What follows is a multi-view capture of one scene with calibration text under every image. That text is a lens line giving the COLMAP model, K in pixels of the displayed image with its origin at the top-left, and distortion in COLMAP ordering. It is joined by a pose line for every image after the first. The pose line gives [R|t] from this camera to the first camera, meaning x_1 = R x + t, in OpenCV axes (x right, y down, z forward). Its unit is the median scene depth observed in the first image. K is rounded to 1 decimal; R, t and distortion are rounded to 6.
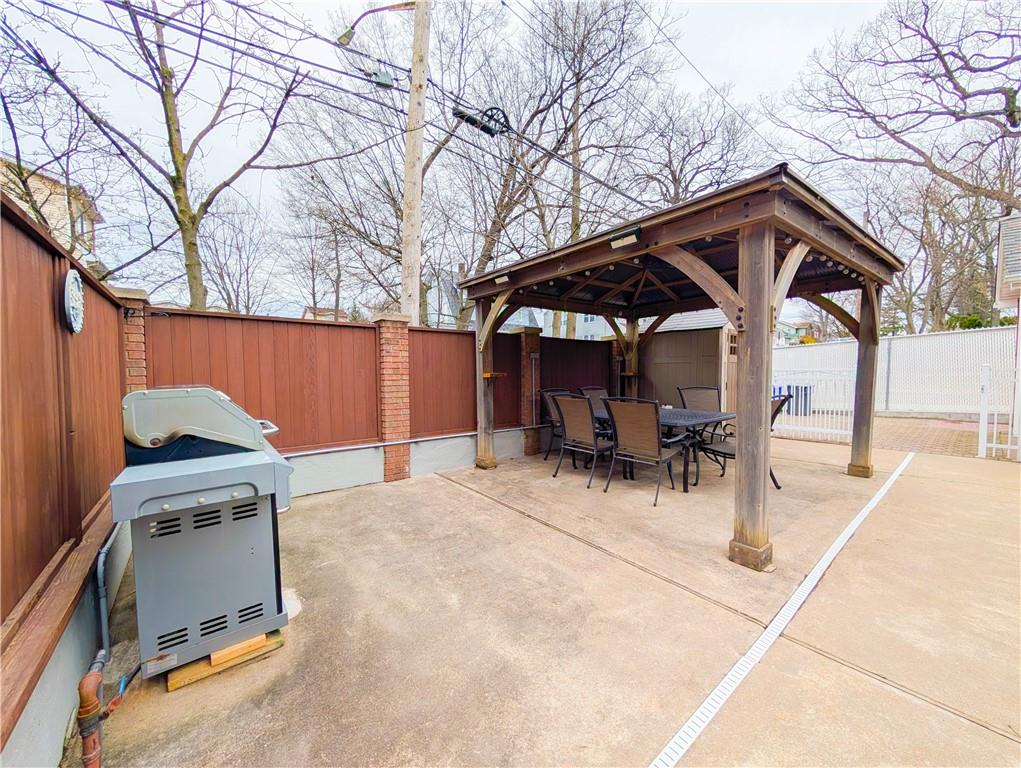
lens RADIAL K [[386.5, 0, 510.1], [0, 386.5, 386.7], [0, 0, 1]] dist [-0.000672, -0.000129]
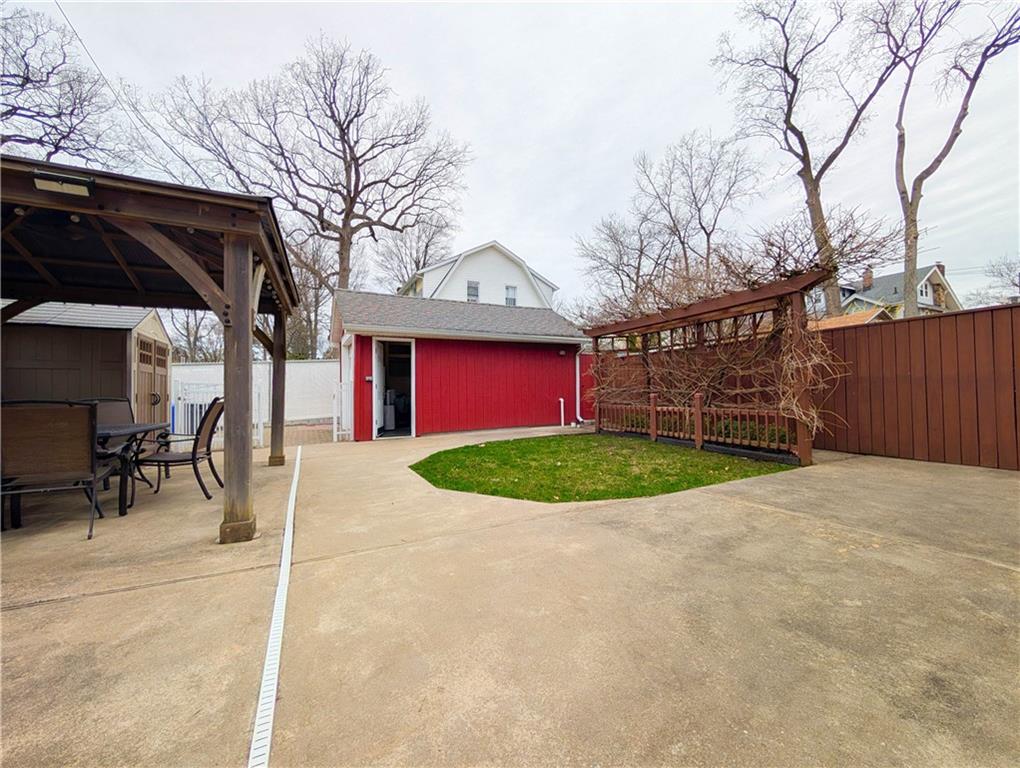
lens RADIAL K [[400.7, 0, 510.0], [0, 400.7, 384.0], [0, 0, 1]] dist [0.000831, -0.000054]
pose [[0.211136, 0.024854, 0.977141, -0.220956], [0.051005, 0.998035, -0.036406, 0.066549], [-0.976125, 0.057526, 0.209454, -0.005251]]
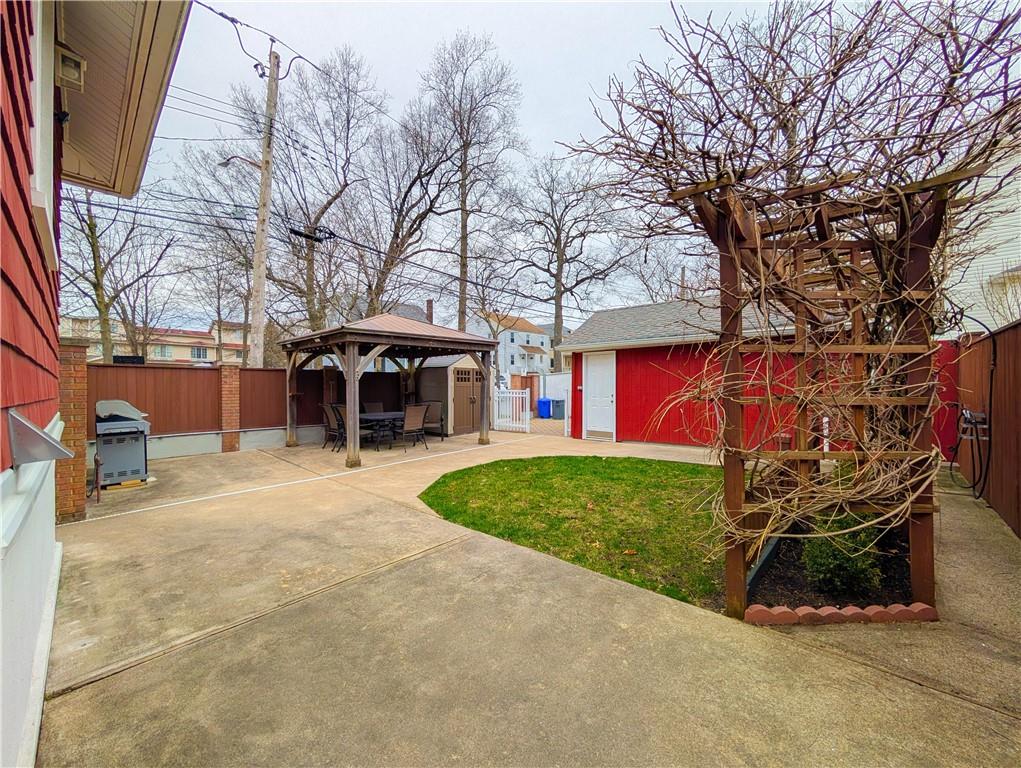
lens RADIAL K [[386.5, 0, 510.1], [0, 386.5, 386.7], [0, 0, 1]] dist [-0.000672, -0.000129]
pose [[0.986930, 0.002477, 0.161131, 0.836315], [0.003675, 0.999276, -0.037869, 0.008804], [-0.161108, 0.037966, 0.986206, -1.196080]]
